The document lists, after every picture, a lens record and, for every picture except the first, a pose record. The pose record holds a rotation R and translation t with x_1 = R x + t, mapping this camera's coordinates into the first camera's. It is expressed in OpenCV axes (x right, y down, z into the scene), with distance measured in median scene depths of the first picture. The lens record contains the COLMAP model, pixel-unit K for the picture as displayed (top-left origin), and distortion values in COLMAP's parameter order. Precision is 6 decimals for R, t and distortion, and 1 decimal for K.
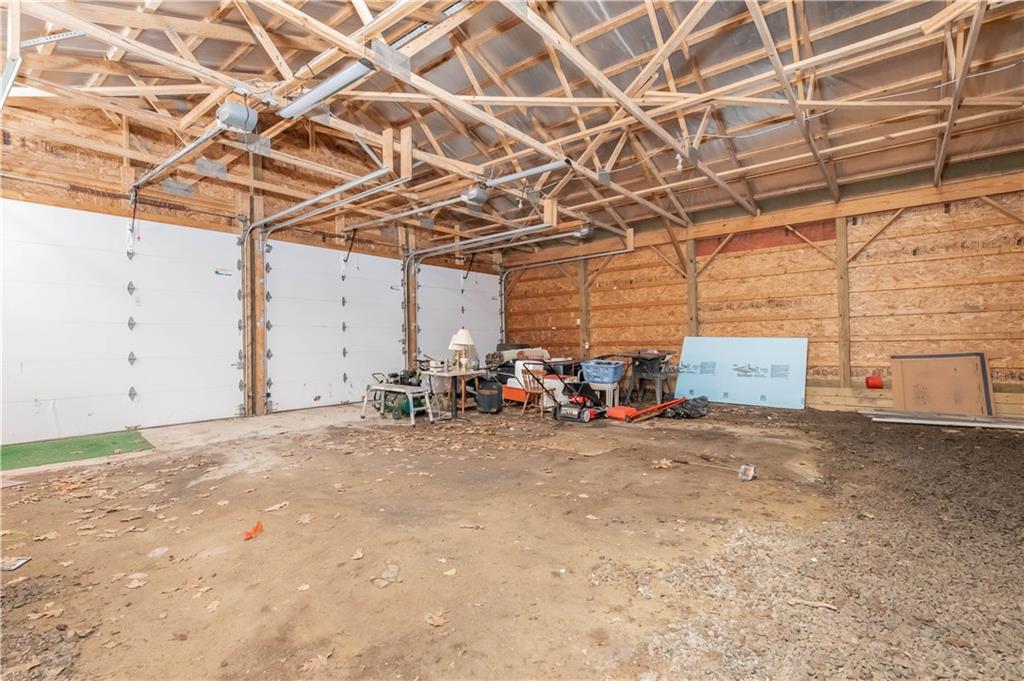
lens RADIAL K [[483.0, 0, 508.8], [0, 483.0, 340.6], [0, 0, 1]] dist [-0.004130, -0.001872]
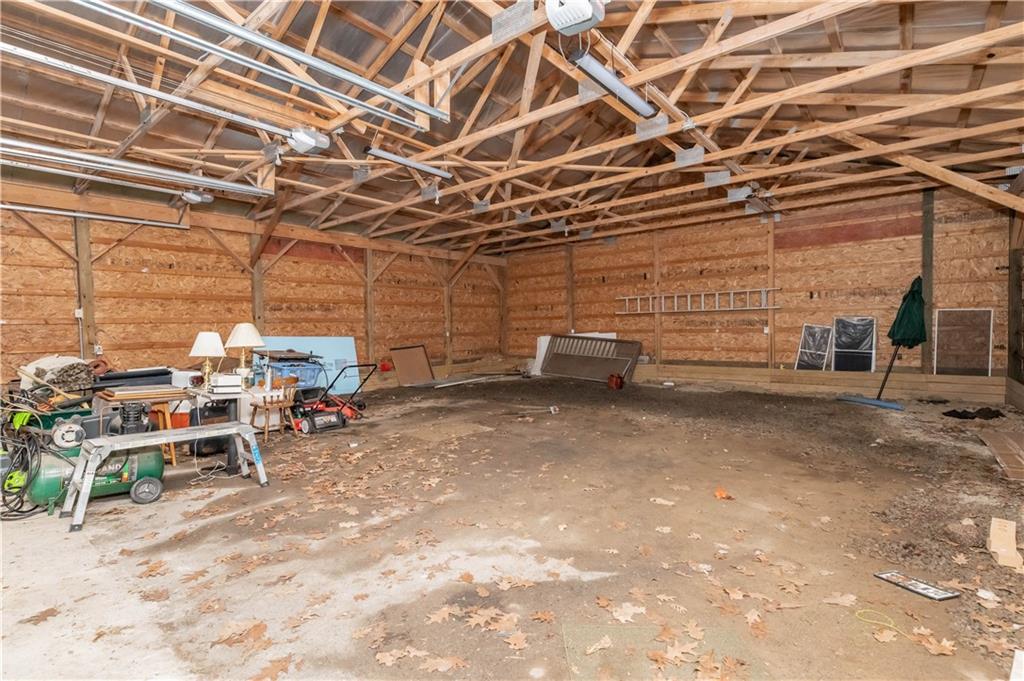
lens RADIAL K [[483.0, 0, 508.2], [0, 483.0, 335.9], [0, 0, 1]] dist [-0.004130, -0.001872]
pose [[0.025396, 0.001036, 0.999677, -0.588428], [0.013421, 0.999909, -0.001377, -0.000937], [-0.999587, 0.013452, 0.025380, 0.507865]]
